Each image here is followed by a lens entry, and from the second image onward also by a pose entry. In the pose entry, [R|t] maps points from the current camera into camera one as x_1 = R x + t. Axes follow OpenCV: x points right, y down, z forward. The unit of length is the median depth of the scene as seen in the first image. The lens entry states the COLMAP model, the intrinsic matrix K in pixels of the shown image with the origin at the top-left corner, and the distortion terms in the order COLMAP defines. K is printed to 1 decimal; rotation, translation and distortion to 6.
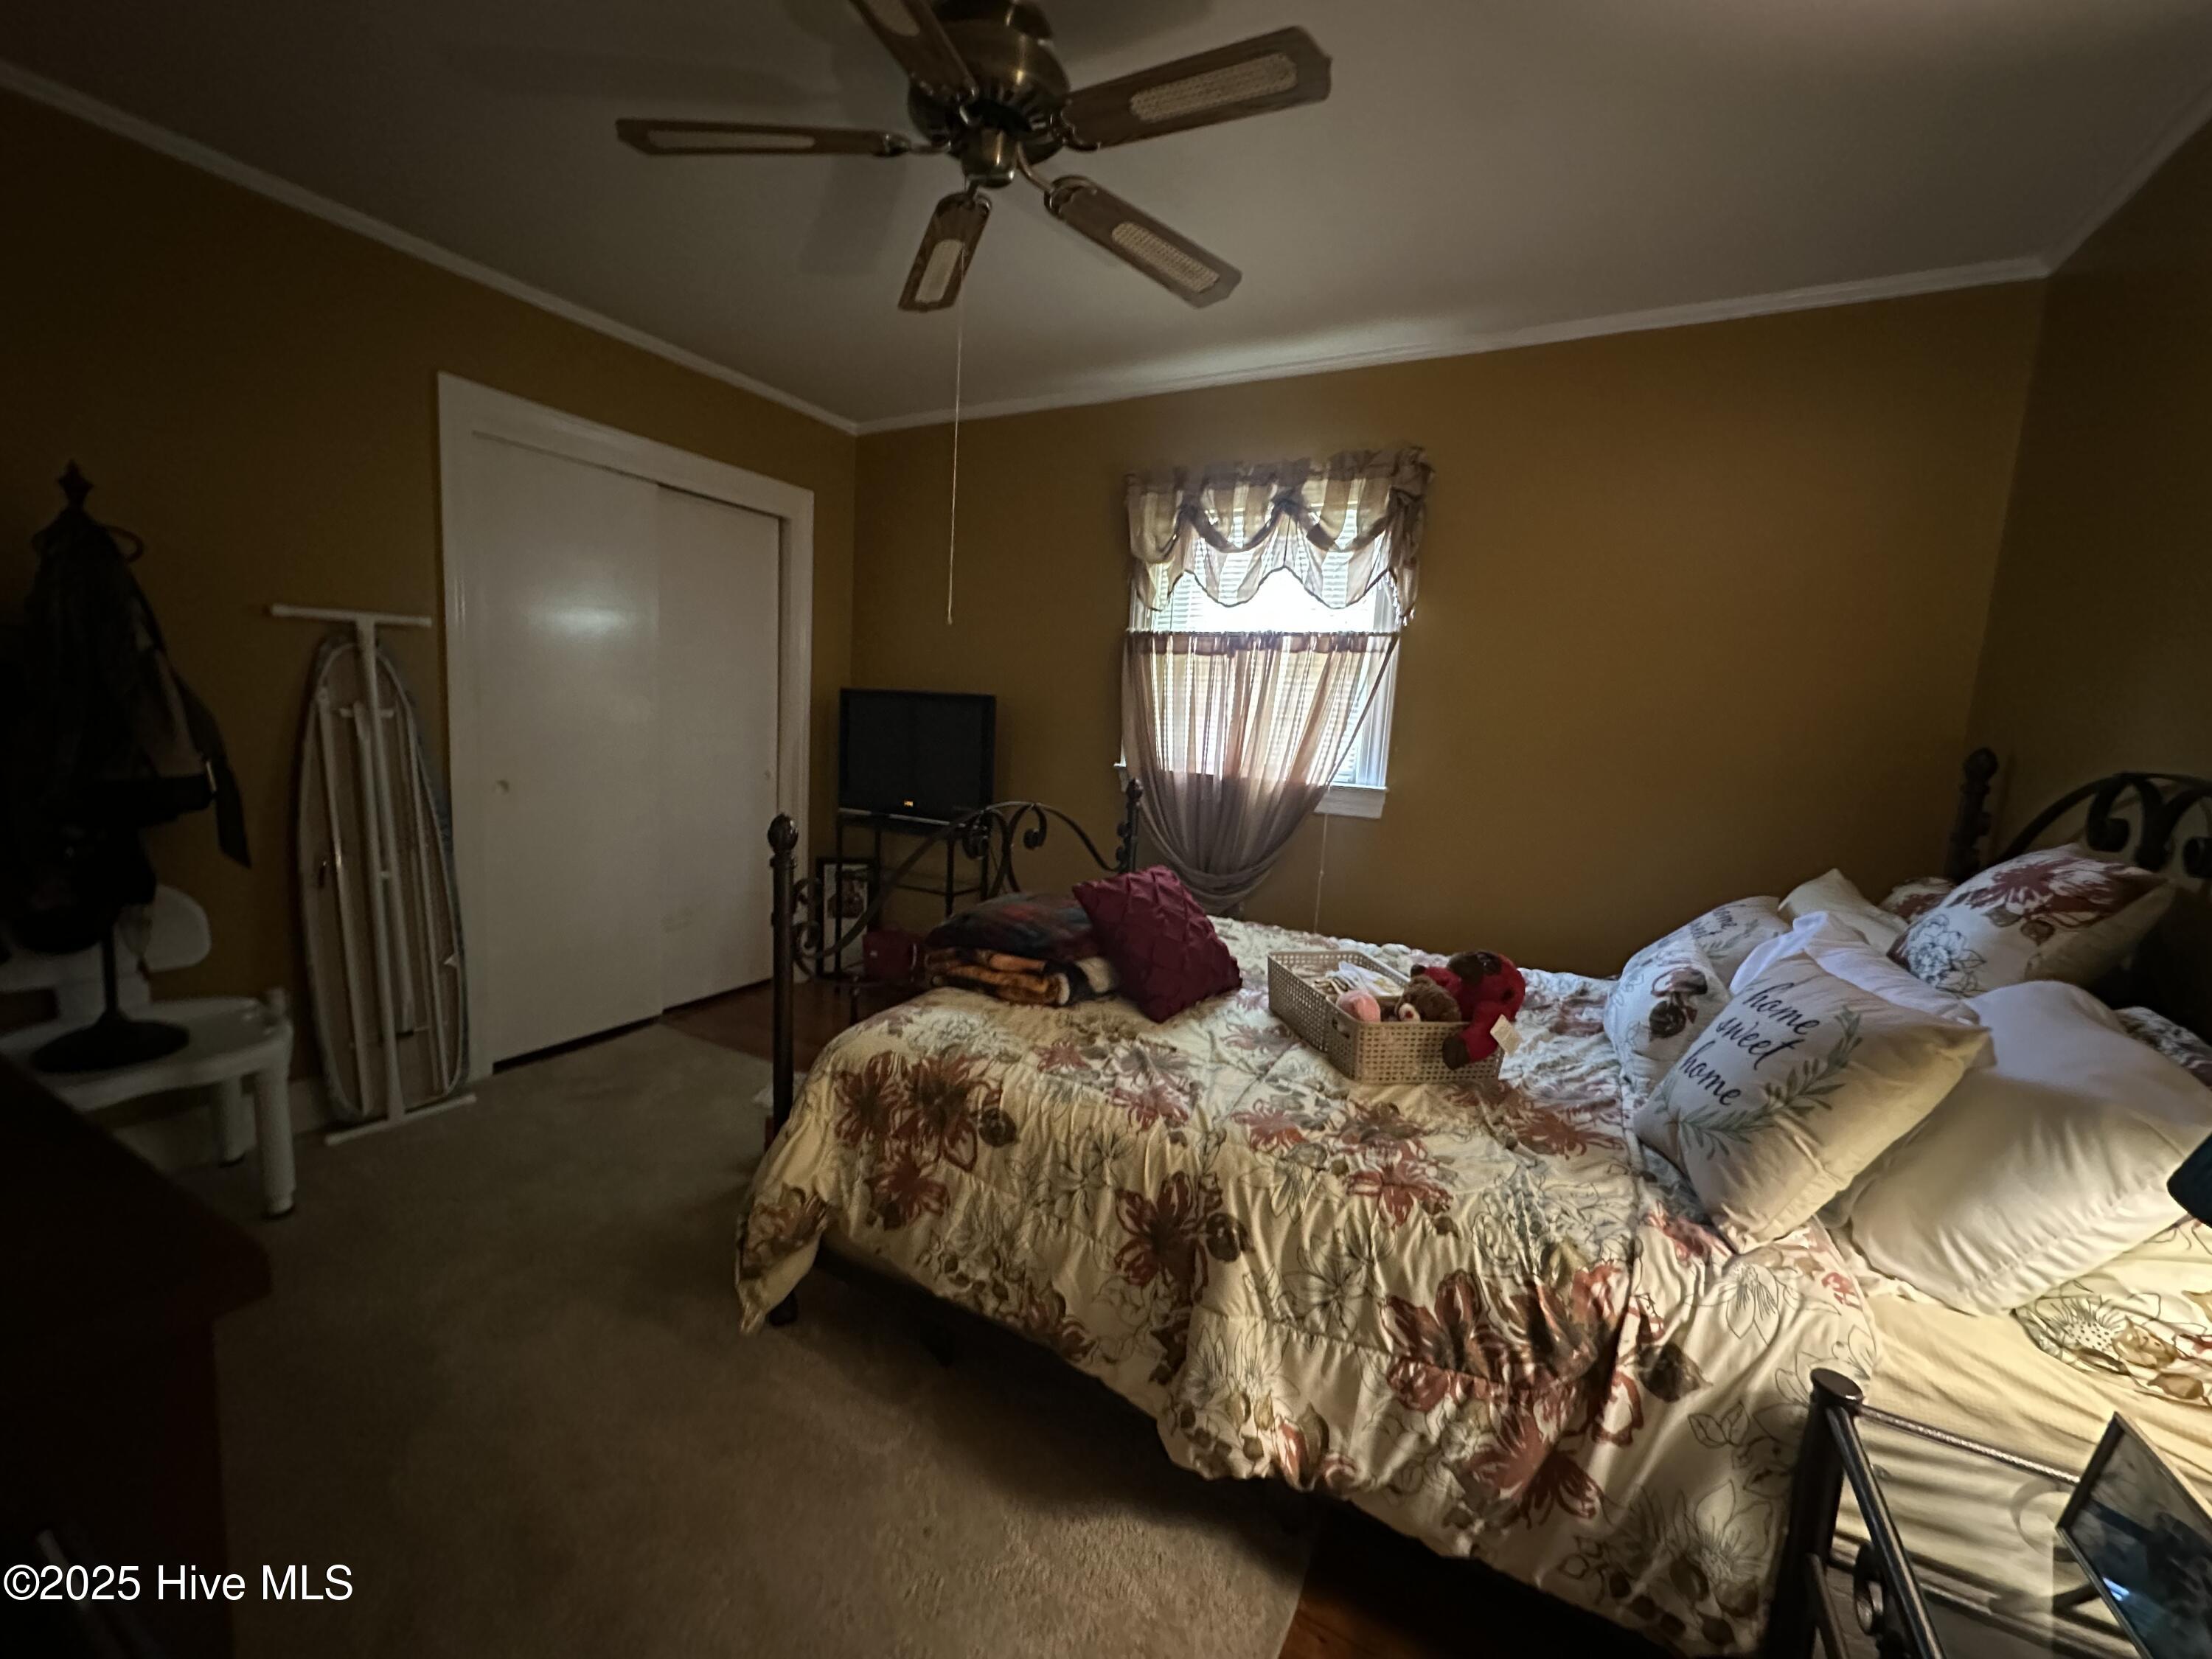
lens RADIAL K [[880.2, 0, 1114.9], [0, 880.2, 830.6], [0, 0, 1]] dist [-0.002296, -0.000112]
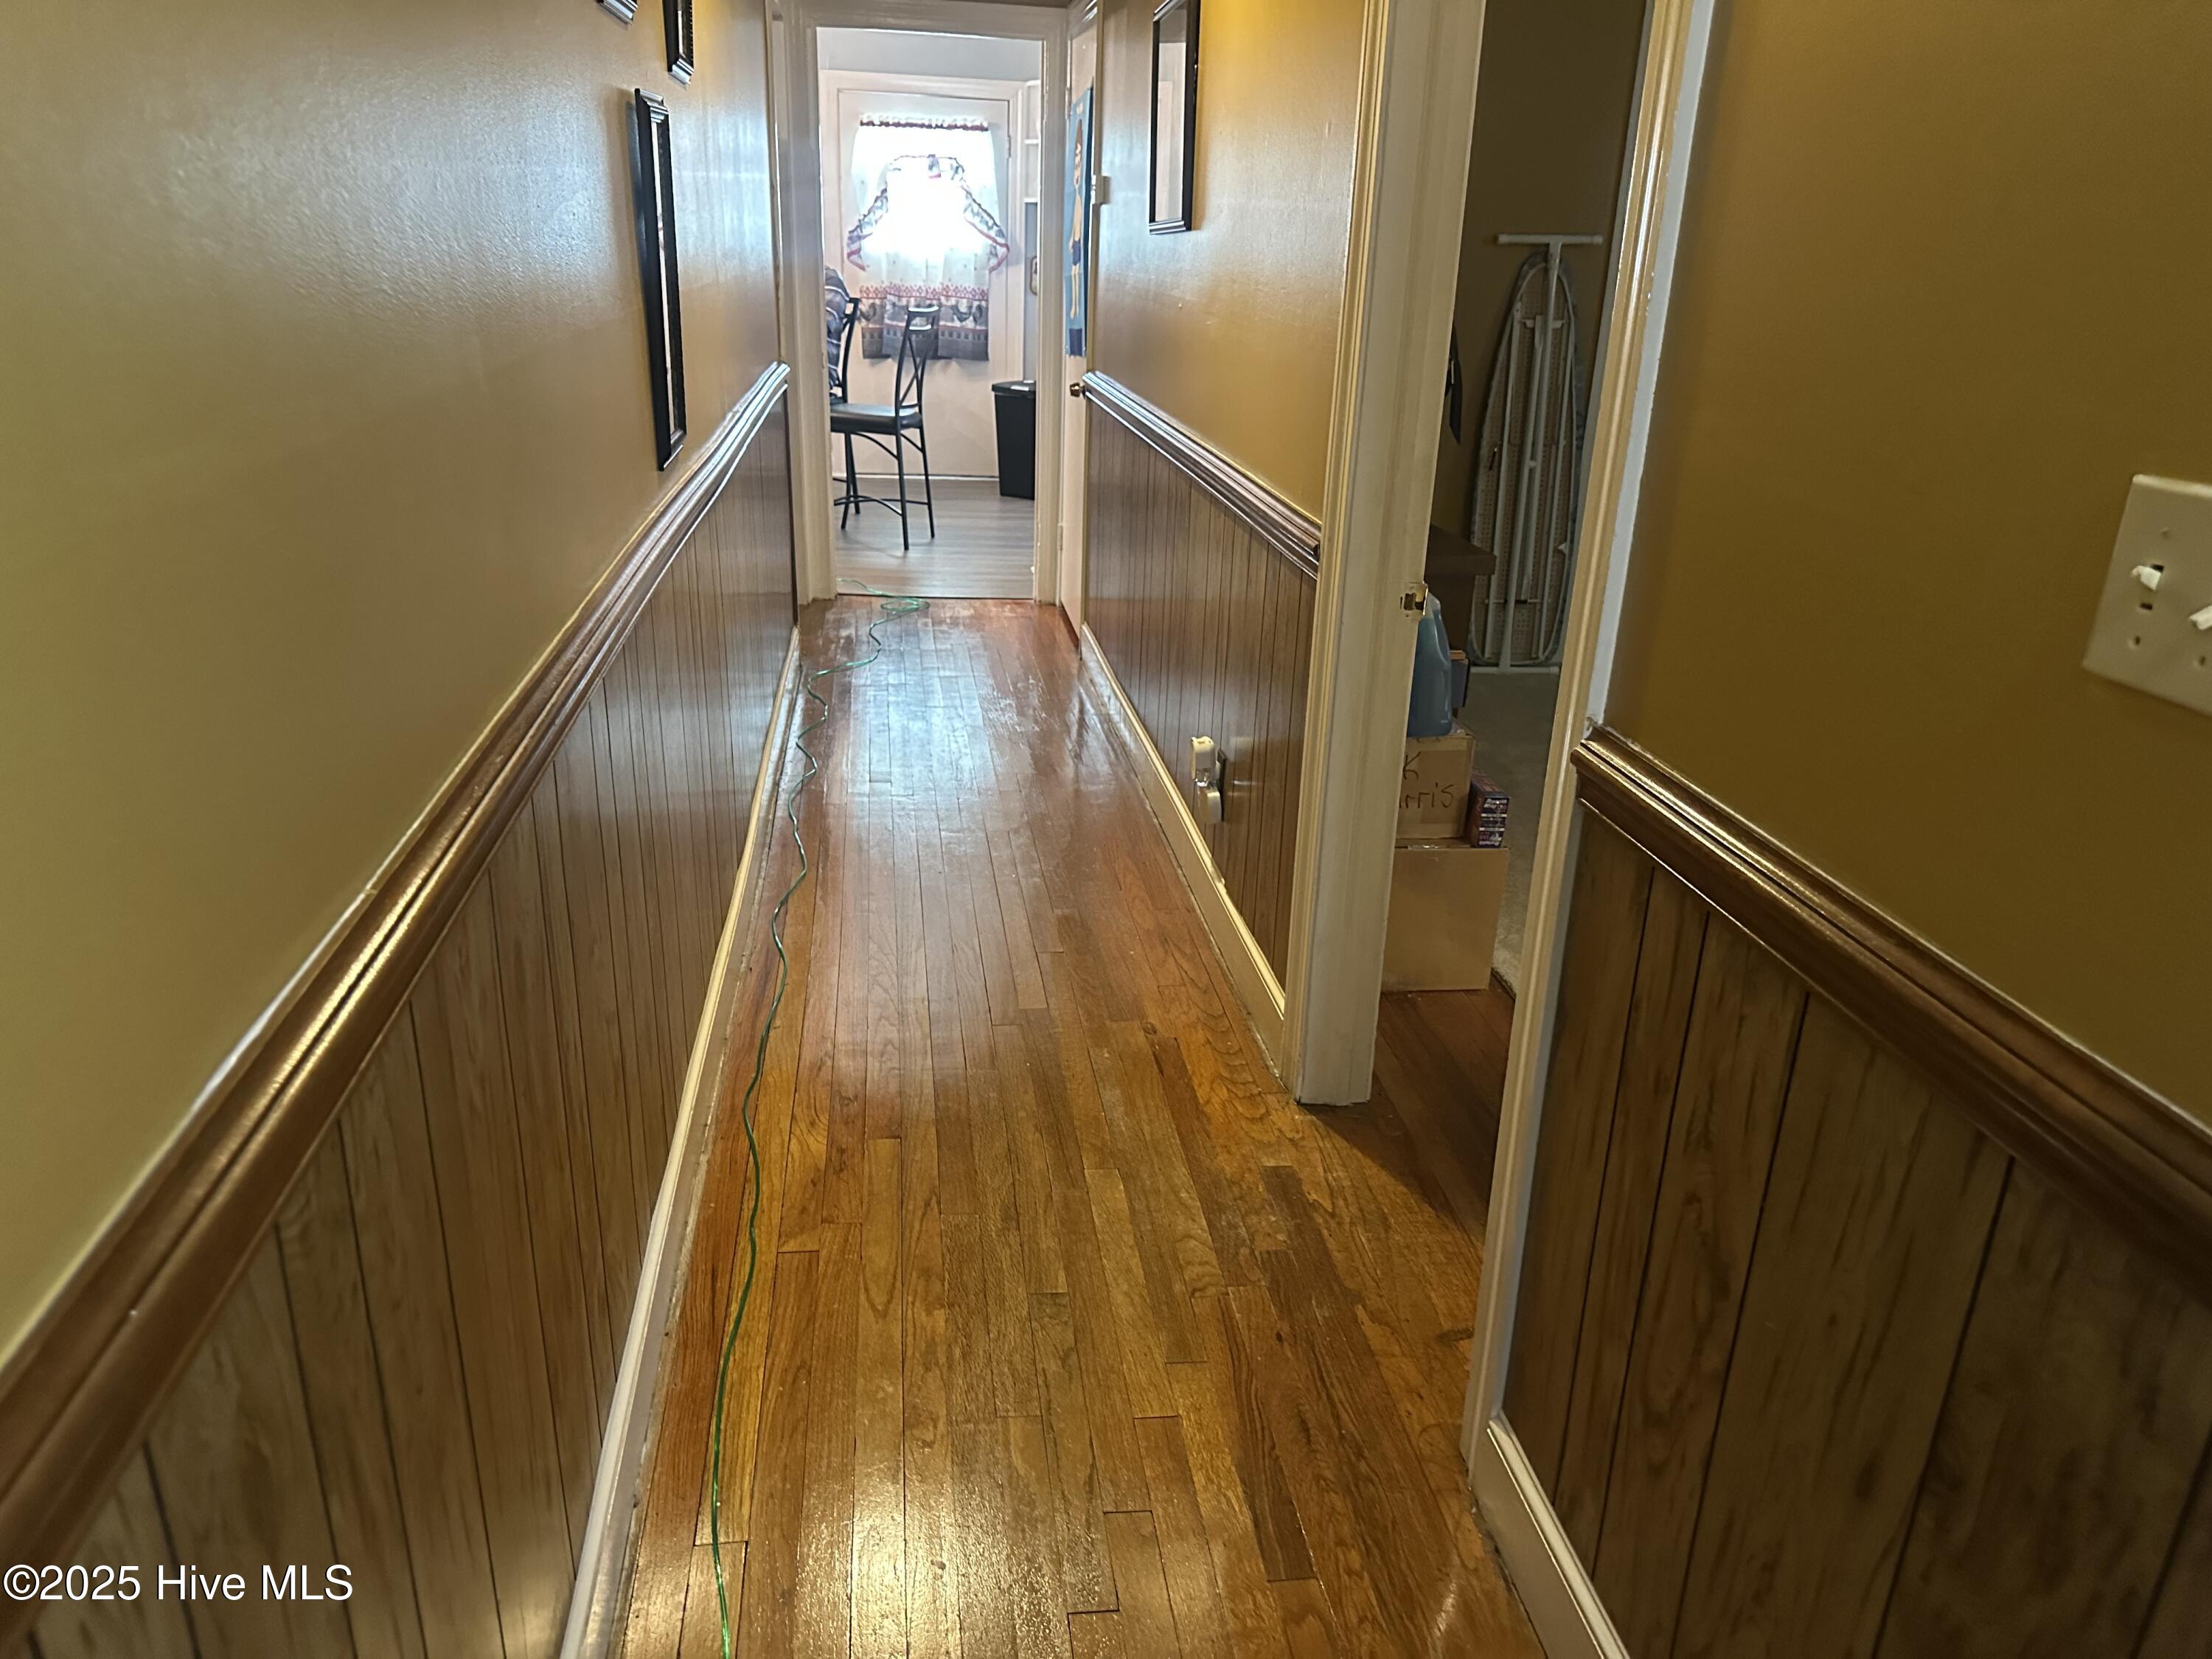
lens RADIAL K [[1590.9, 0, 1109.1], [0, 1590.9, 838.7], [0, 0, 1]] dist [0.056442, -0.047650]
pose [[0.576483, 0.231500, -0.783629, 0.677812], [-0.117090, 0.972534, 0.201167, 0.176828], [0.808676, -0.024214, 0.587756, -0.775441]]
